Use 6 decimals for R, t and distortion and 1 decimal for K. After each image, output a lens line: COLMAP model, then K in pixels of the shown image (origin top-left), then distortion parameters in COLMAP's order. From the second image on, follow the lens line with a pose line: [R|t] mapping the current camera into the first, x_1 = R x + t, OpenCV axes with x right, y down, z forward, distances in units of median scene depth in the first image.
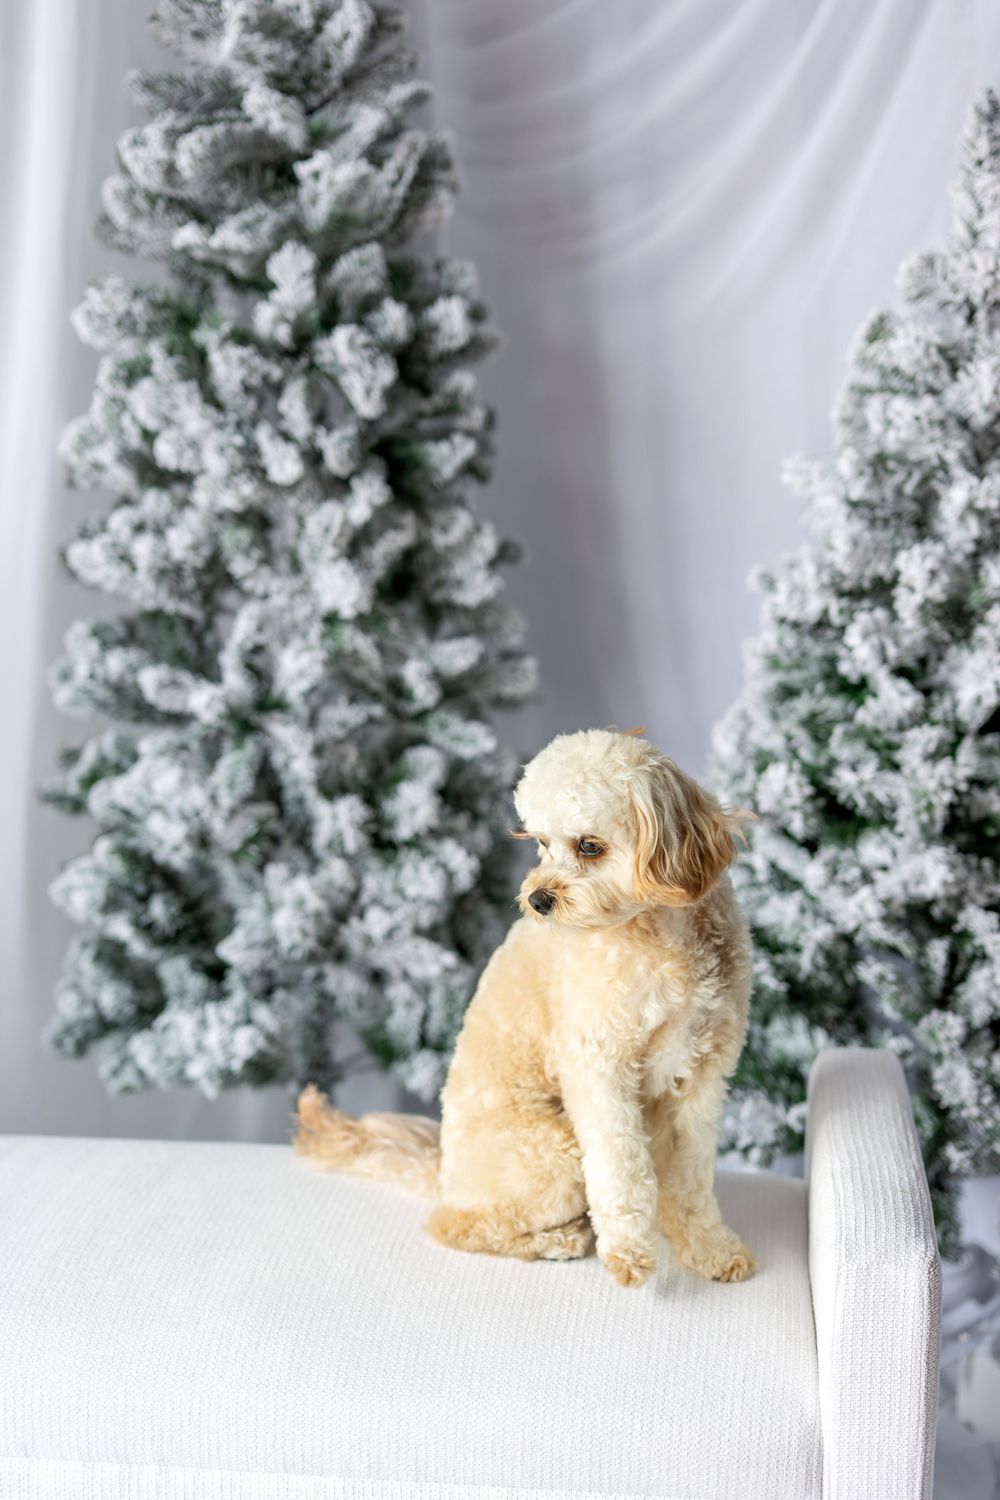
lens RADIAL K [[2051.2, 0, 505.9], [0, 2051.2, 739.9], [0, 0, 1]] dist [0.025584, 0.000000]
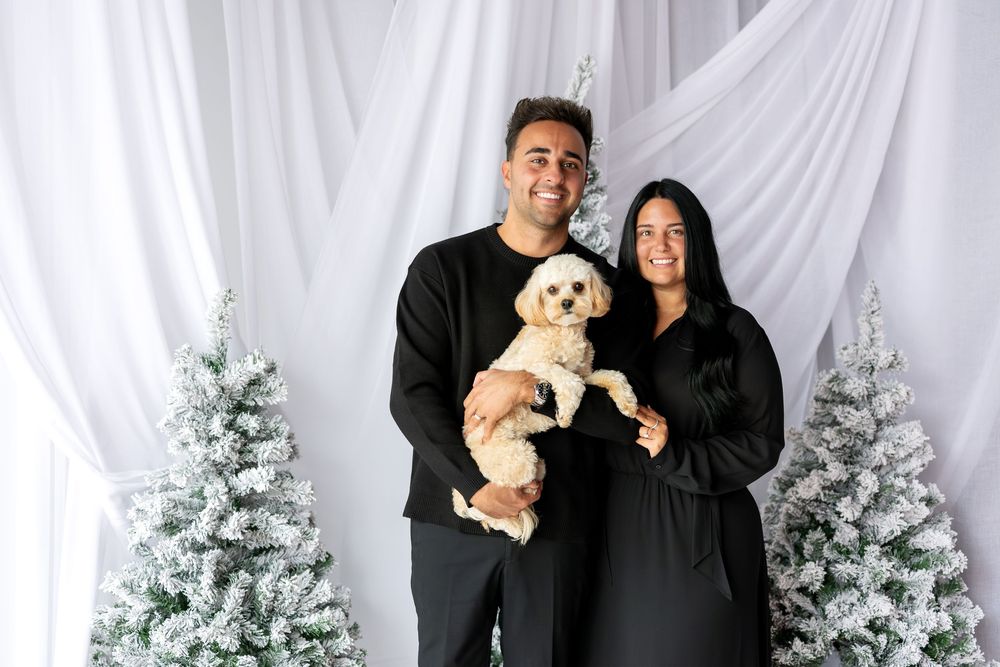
lens RADIAL K [[1333.2, 0, 494.9], [0, 1333.2, 350.3], [0, 0, 1]] dist [-0.014294, 0.000000]
pose [[0.968642, 0.003498, 0.248434, -0.559204], [0.024601, 0.993637, -0.109911, -0.065780], [-0.247238, 0.112576, 0.962393, -0.384902]]
